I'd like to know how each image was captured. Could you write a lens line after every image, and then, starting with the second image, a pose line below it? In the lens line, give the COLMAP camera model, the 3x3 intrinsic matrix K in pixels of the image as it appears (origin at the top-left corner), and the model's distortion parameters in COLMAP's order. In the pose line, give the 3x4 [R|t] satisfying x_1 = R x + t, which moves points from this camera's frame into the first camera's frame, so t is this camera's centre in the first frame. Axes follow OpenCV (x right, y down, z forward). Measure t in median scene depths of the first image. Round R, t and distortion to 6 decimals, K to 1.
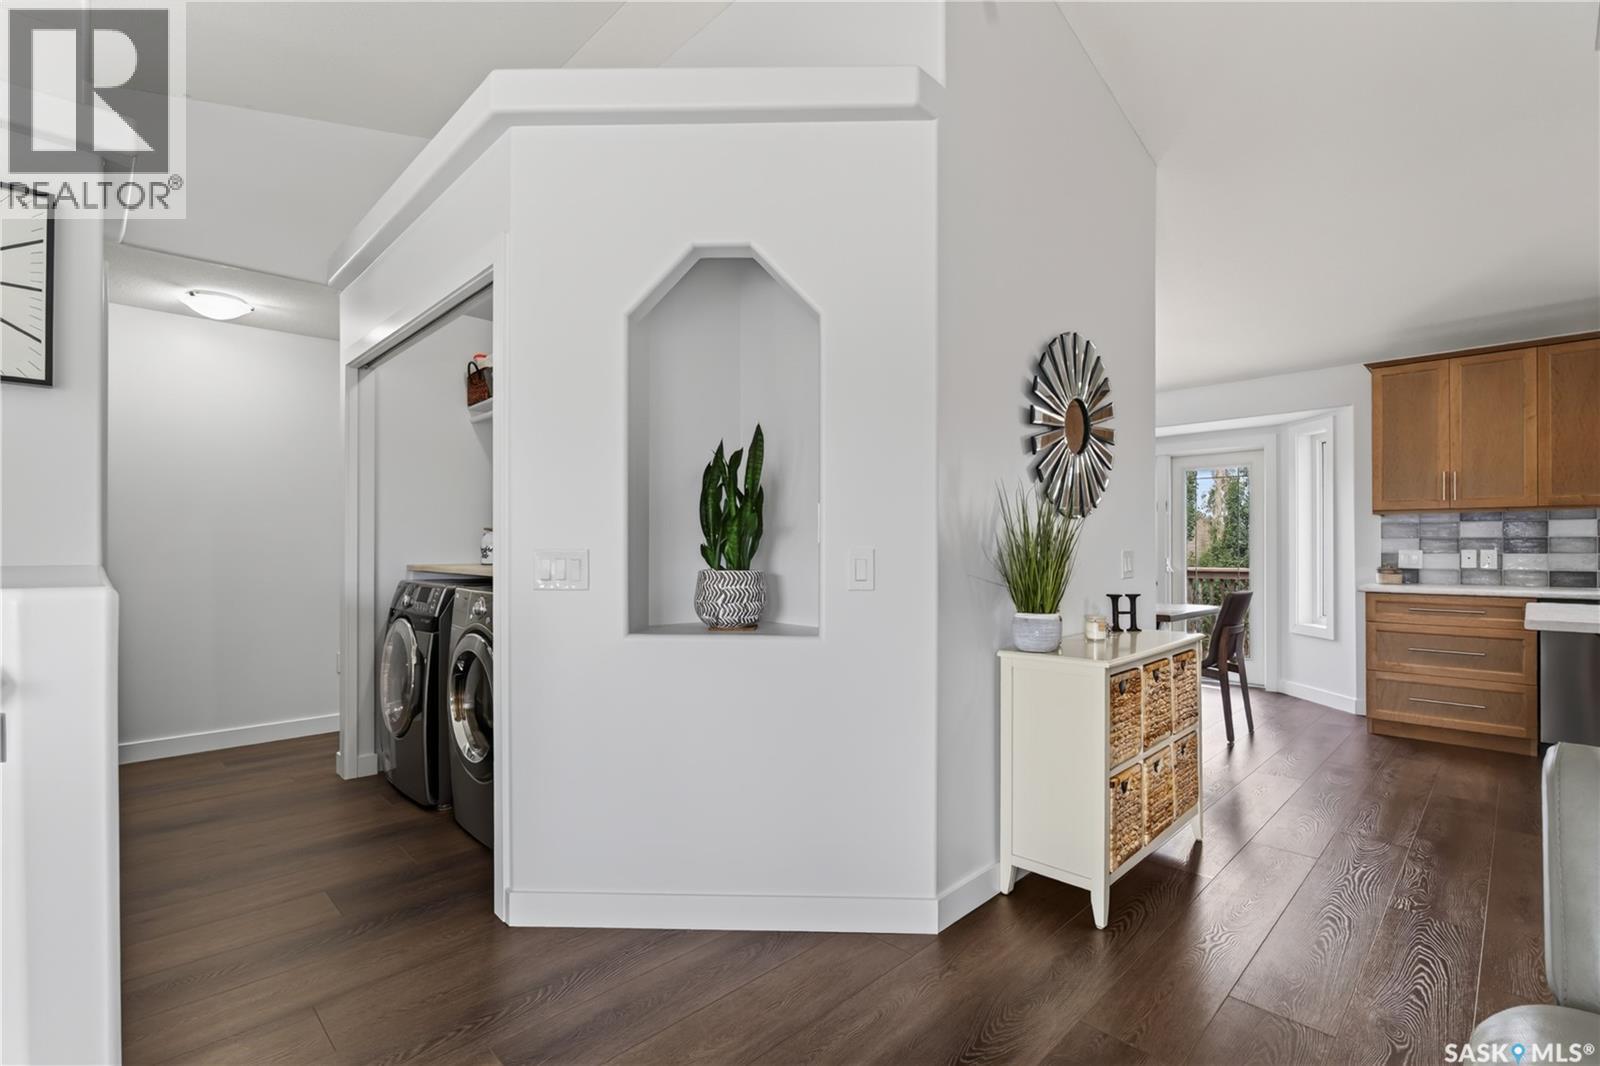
lens RADIAL K [[726.4, 0, 790.0], [0, 726.4, 547.3], [0, 0, 1]] dist [-0.014938, -0.000291]
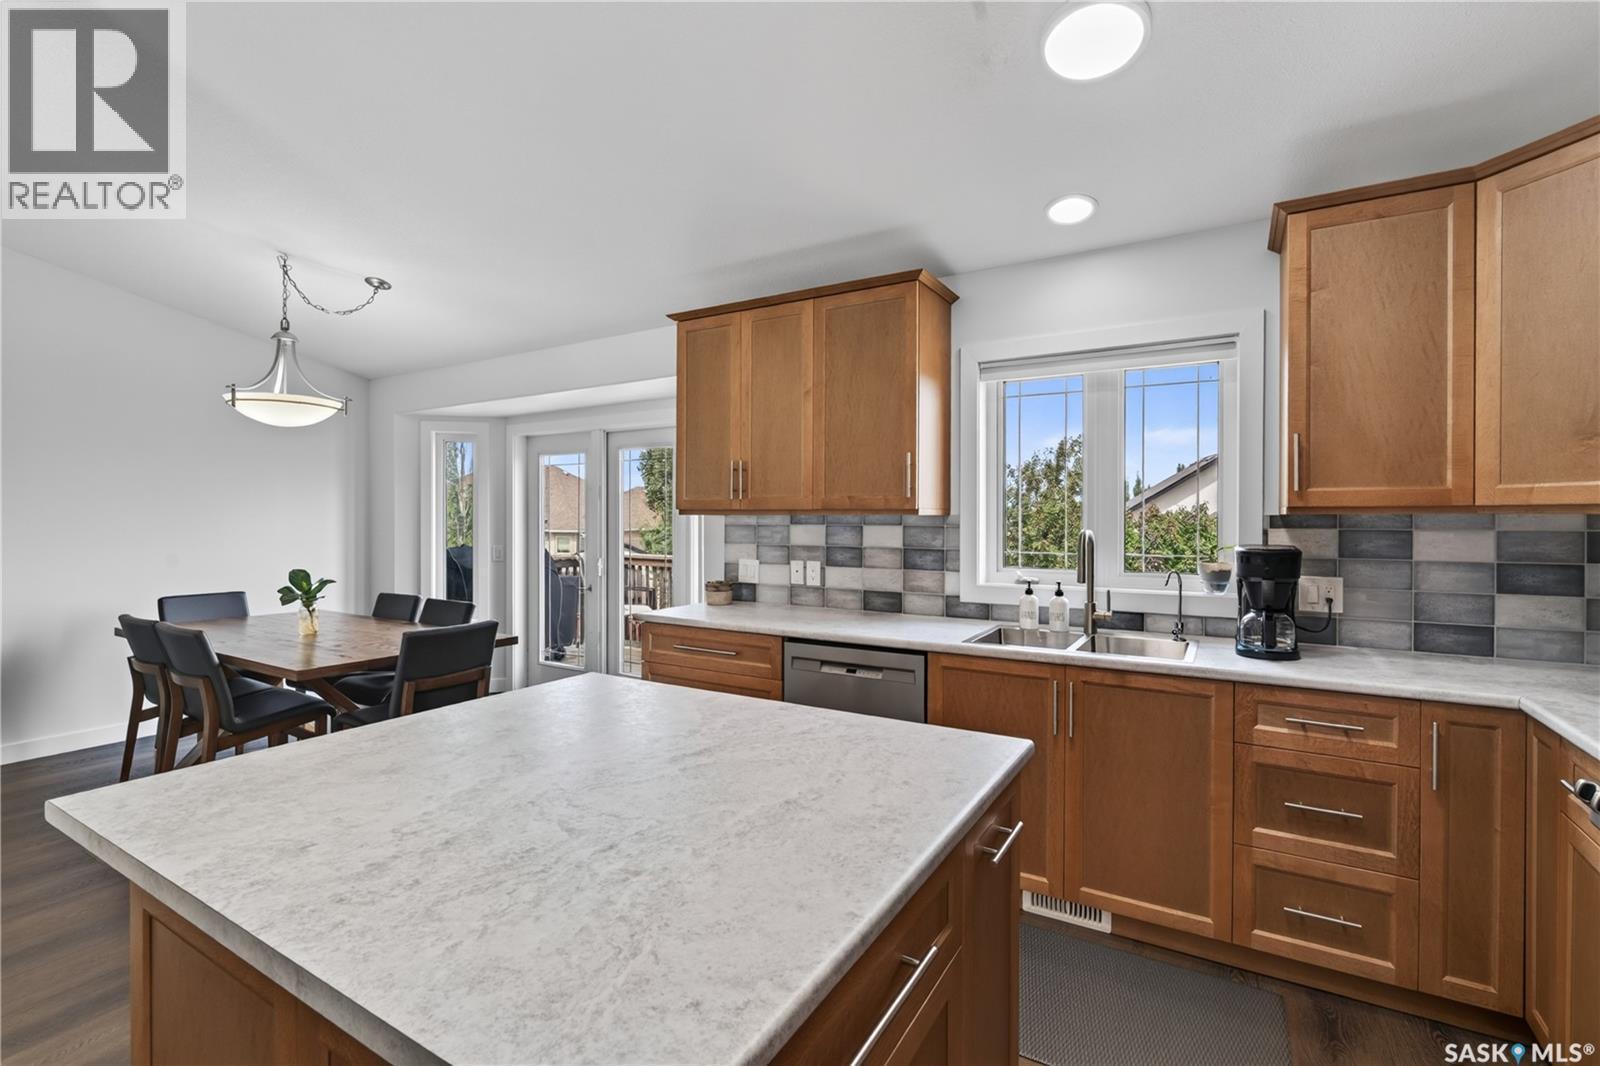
lens RADIAL K [[729.3, 0, 790.8], [0, 729.3, 520.0], [0, 0, 1]] dist [-0.005414, 0.000113]
pose [[0.967784, 0.003019, 0.251762, 0.746344], [-0.003689, 0.999991, 0.002190, -0.043325], [-0.251753, -0.003048, 0.967787, 0.231143]]
